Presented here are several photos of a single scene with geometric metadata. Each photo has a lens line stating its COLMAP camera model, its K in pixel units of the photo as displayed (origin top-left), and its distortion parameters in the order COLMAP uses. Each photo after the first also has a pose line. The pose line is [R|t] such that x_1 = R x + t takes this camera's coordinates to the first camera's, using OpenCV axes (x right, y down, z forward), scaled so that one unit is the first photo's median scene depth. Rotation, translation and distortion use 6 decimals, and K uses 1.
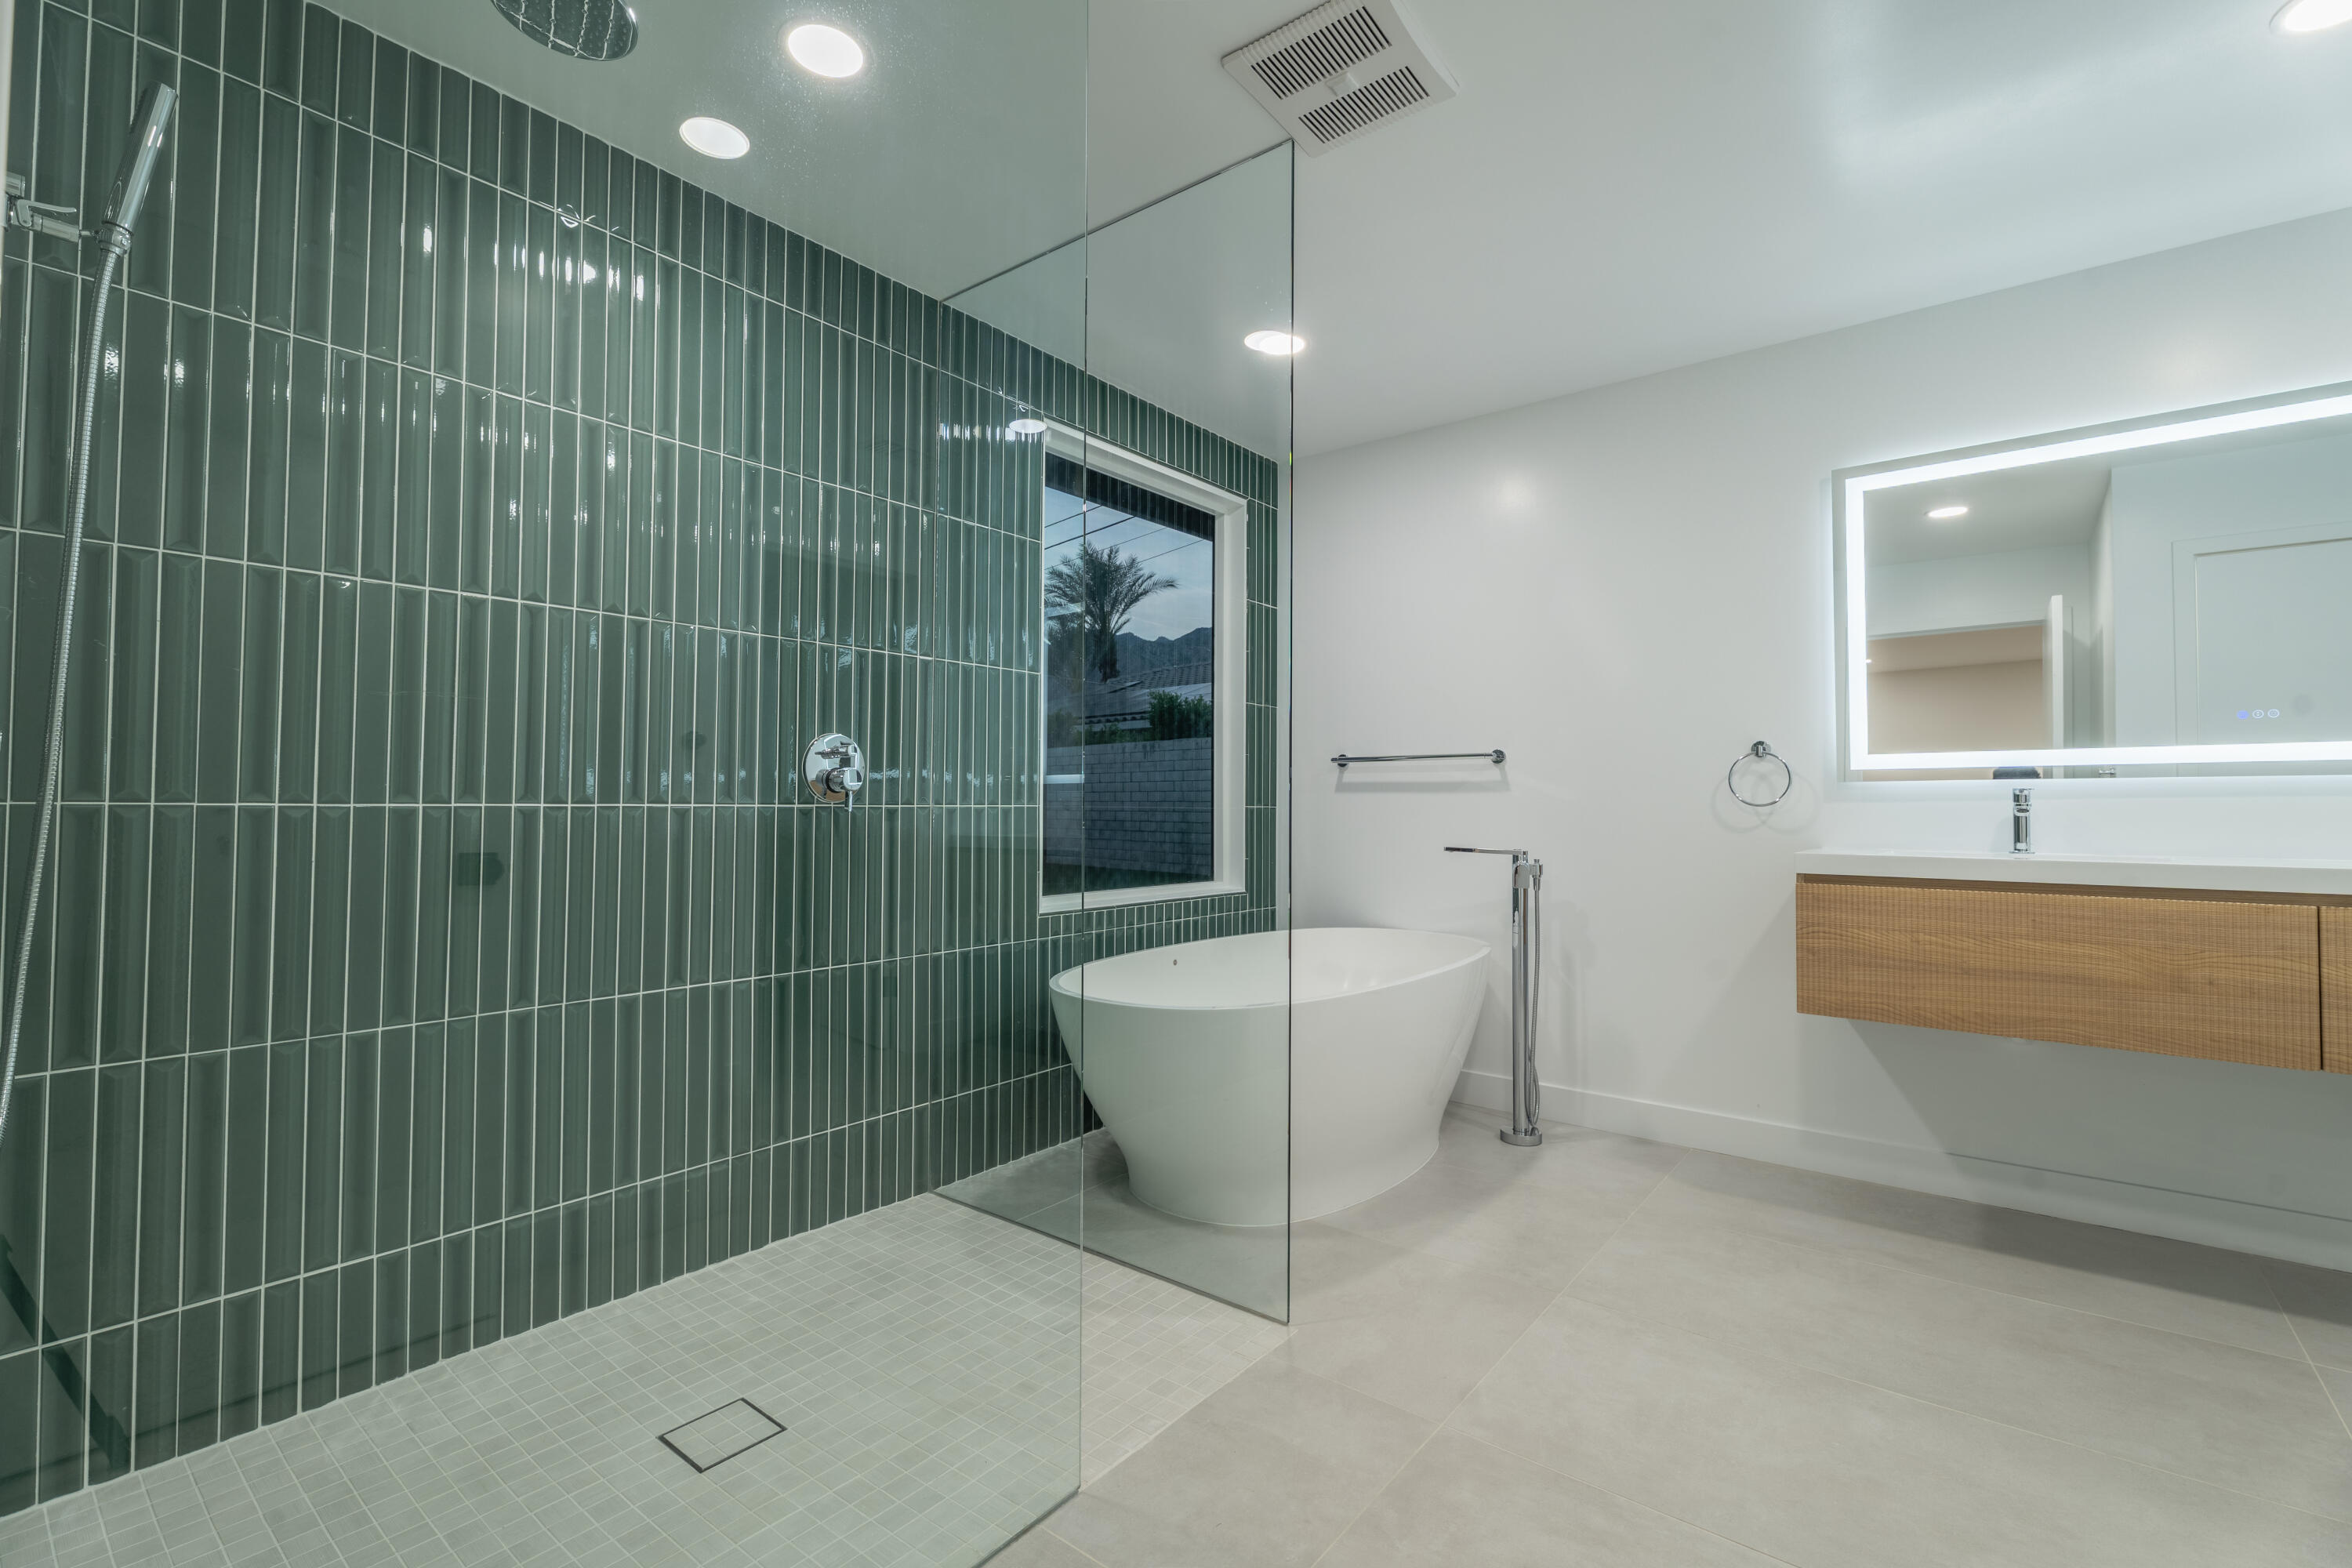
lens RADIAL K [[1037.2, 0, 1181.6], [0, 1037.2, 780.8], [0, 0, 1]] dist [-0.000919, -0.000312]
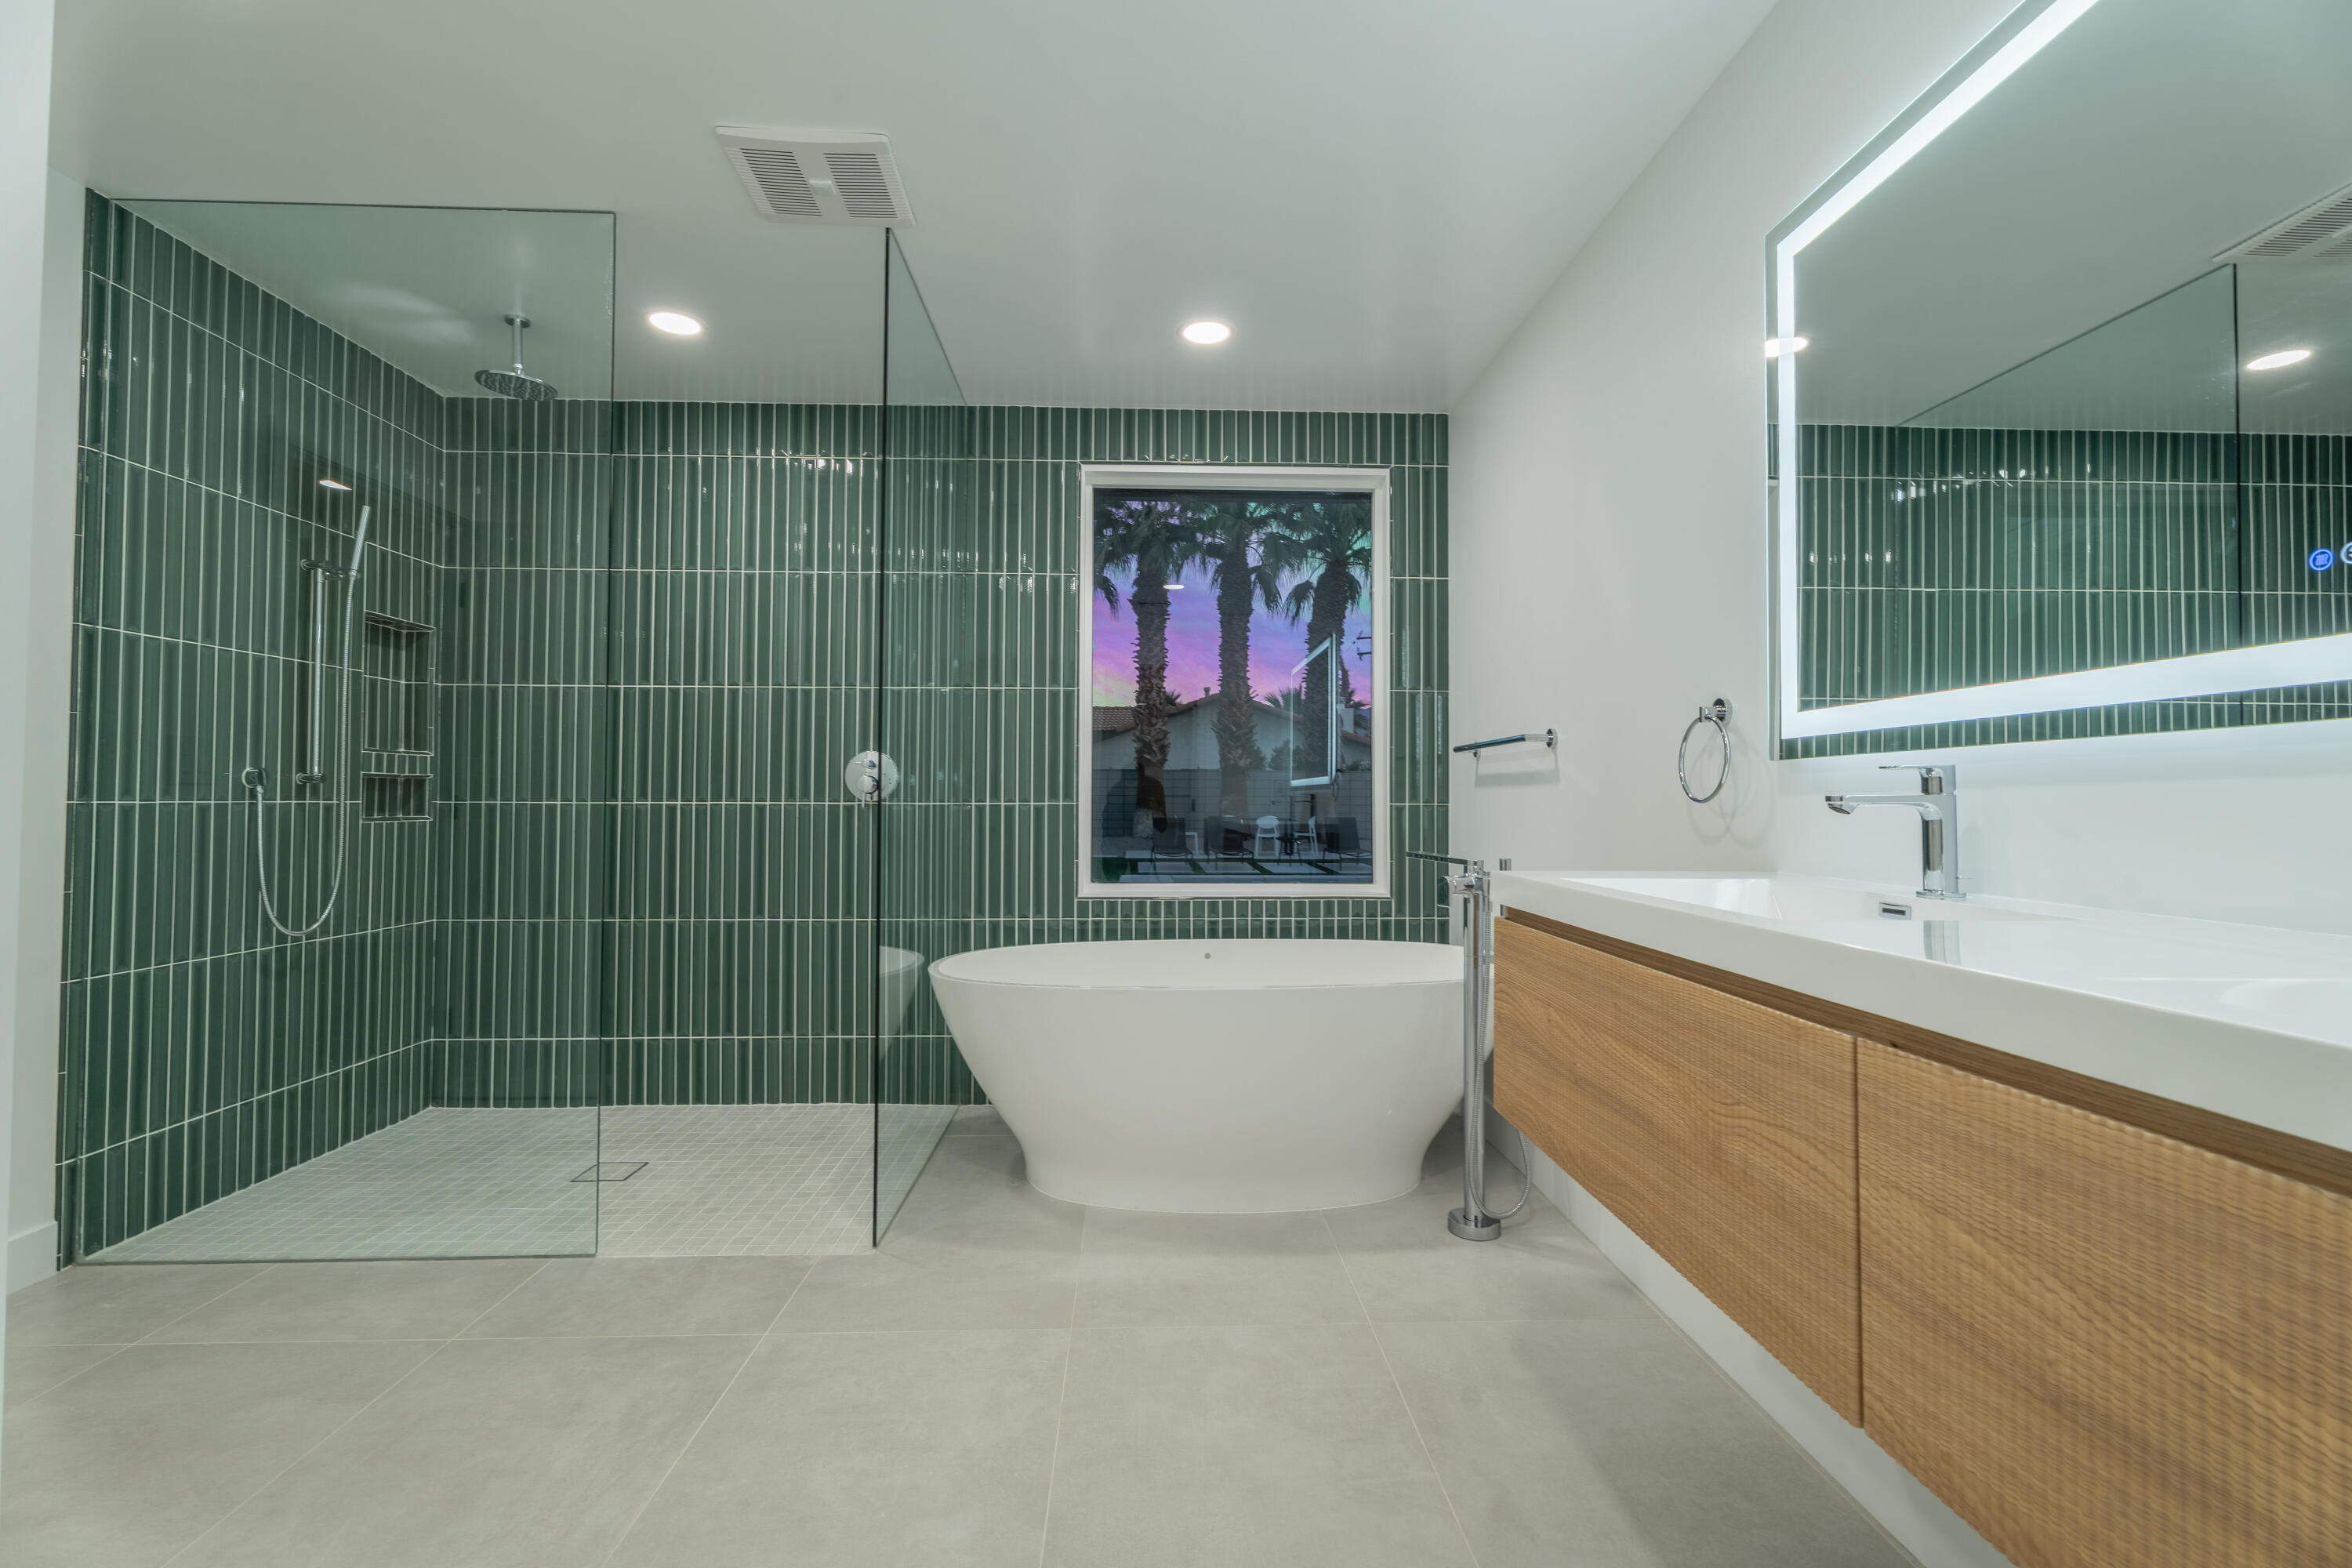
lens RADIAL K [[1035.1, 0, 1171.1], [0, 1035.1, 778.6], [0, 0, 1]] dist [0.002825, 0.000775]
pose [[0.646484, -0.019666, -0.762674, 1.002826], [0.019639, 0.999765, -0.009132, 0.011897], [0.762674, -0.009075, 0.646719, 0.415719]]
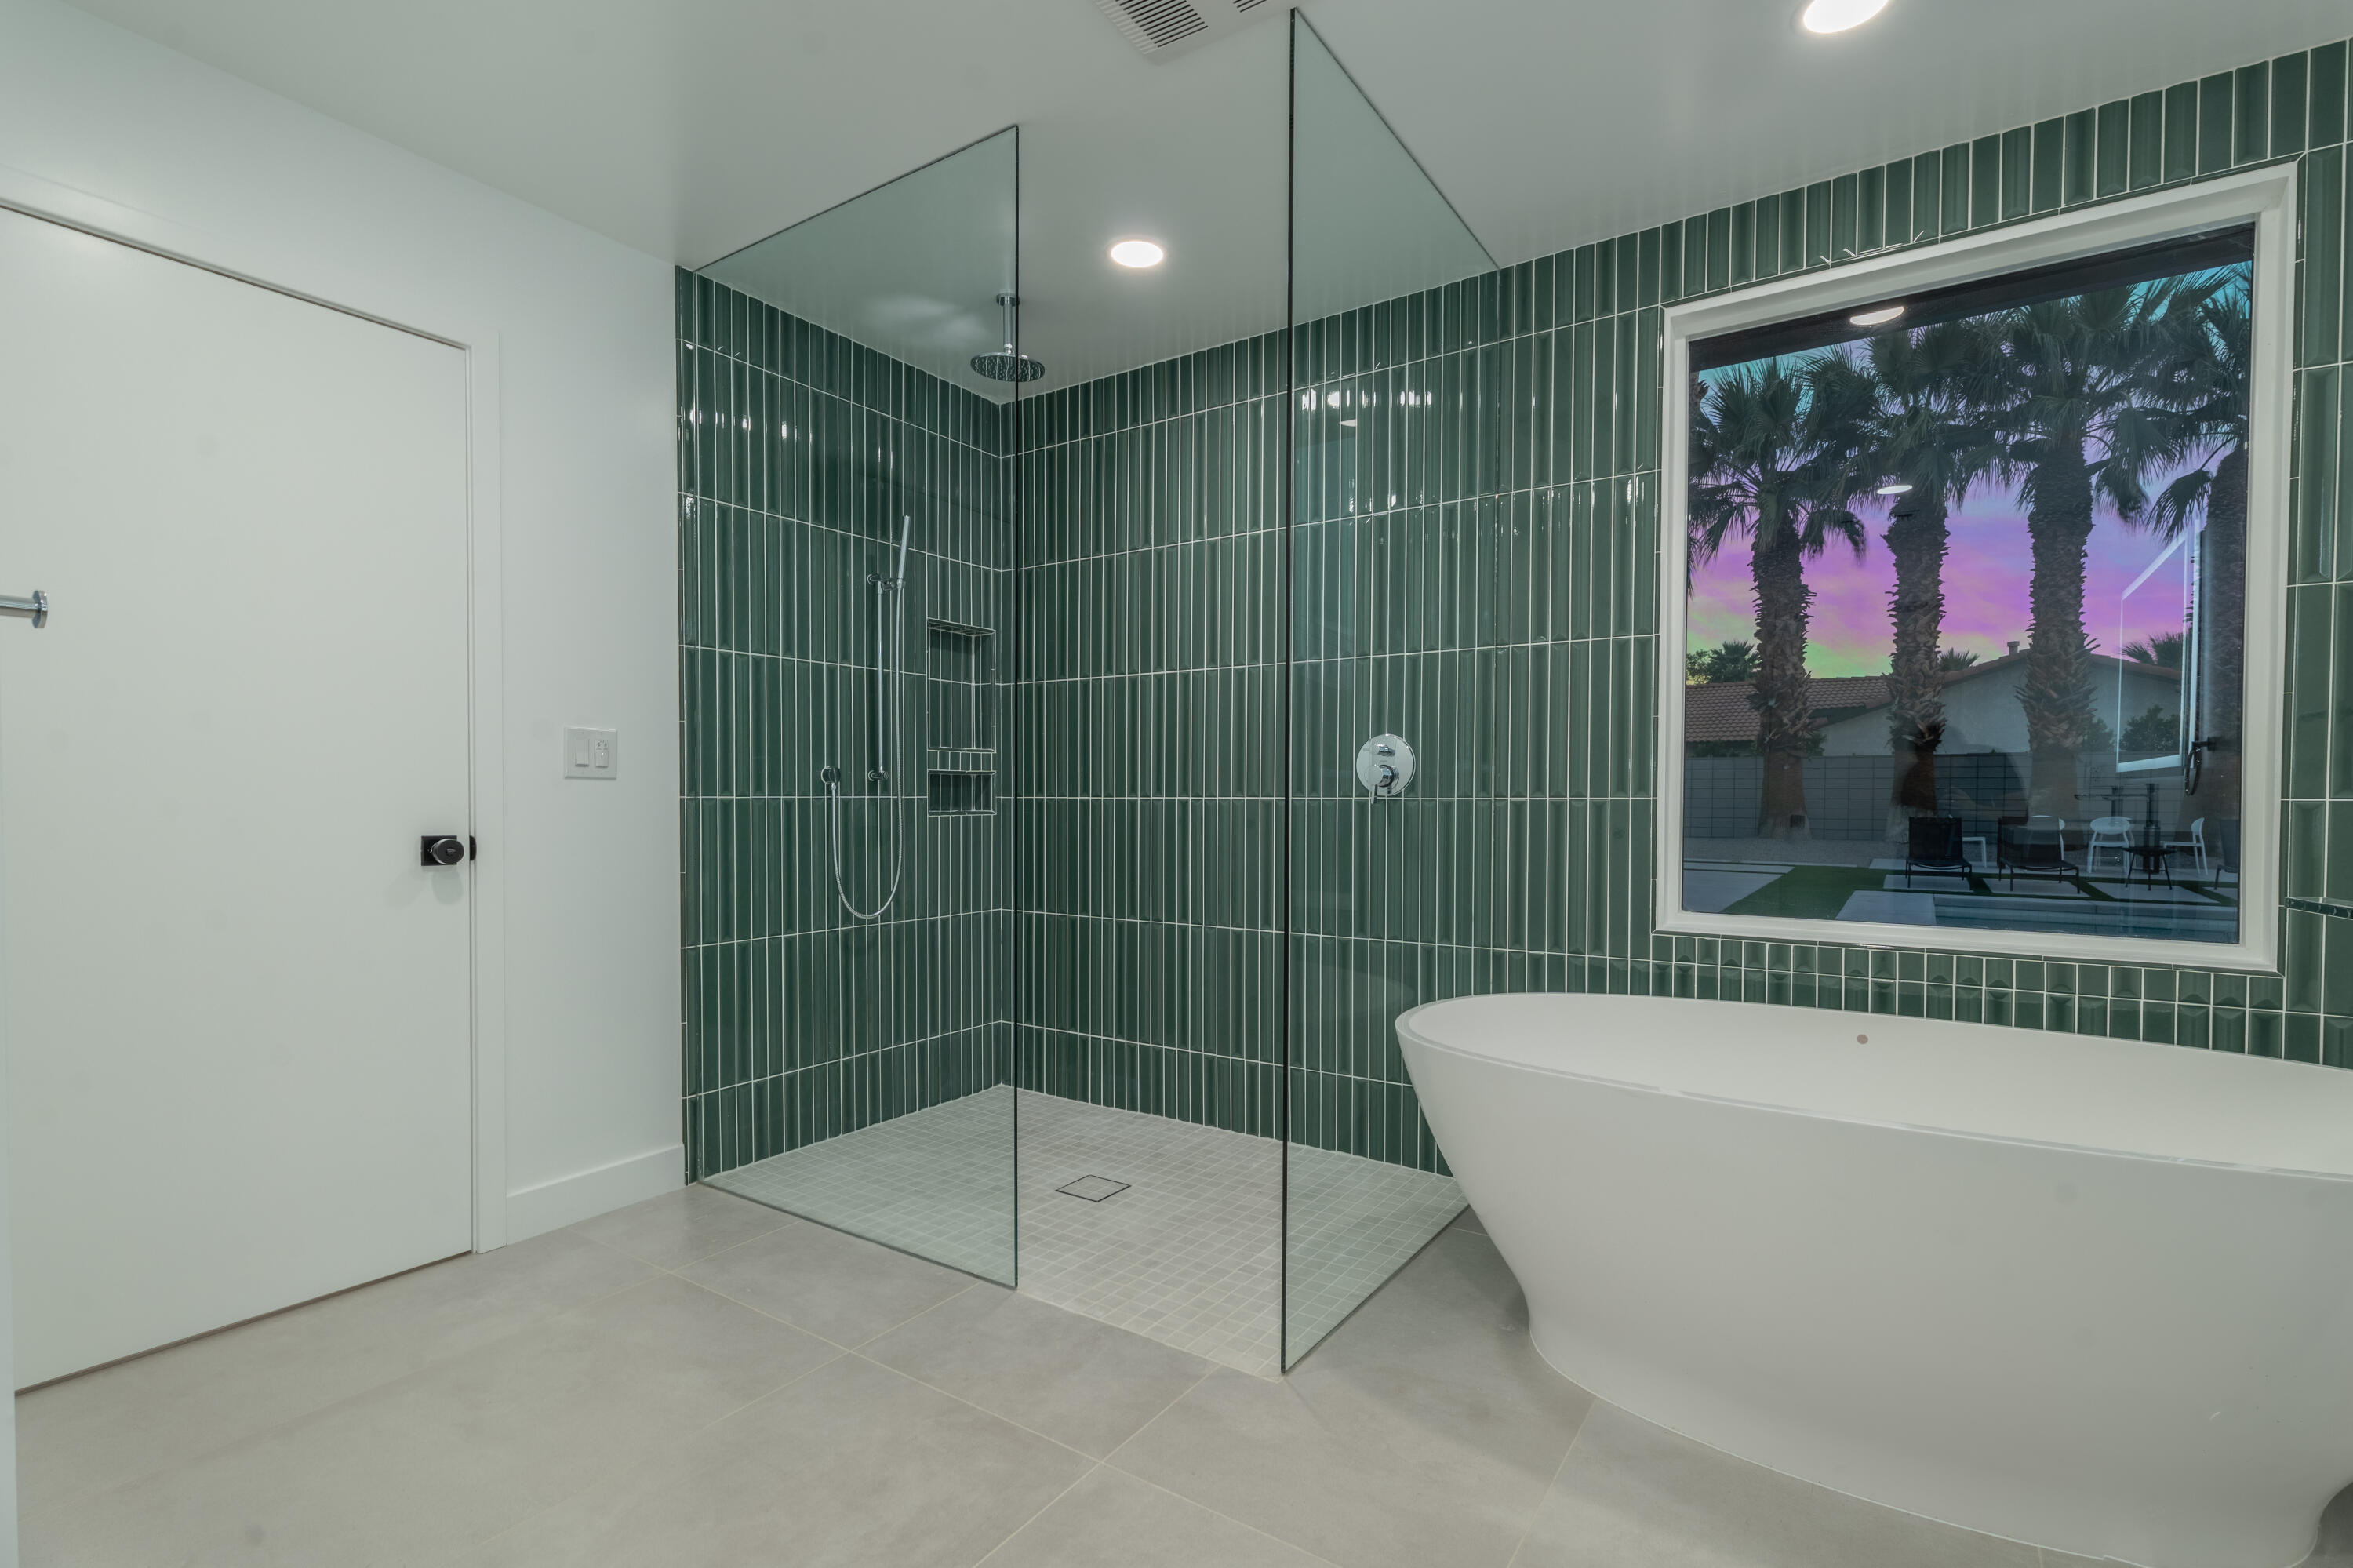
lens RADIAL K [[1080.4, 0, 1180.3], [0, 1080.4, 819.6], [0, 0, 1]] dist [-0.000757, 0.000741]
pose [[0.074399, 0.017835, -0.997069, 0.841621], [0.024205, 0.999513, 0.019685, 0.019010], [0.996935, -0.025598, 0.073931, 0.702608]]
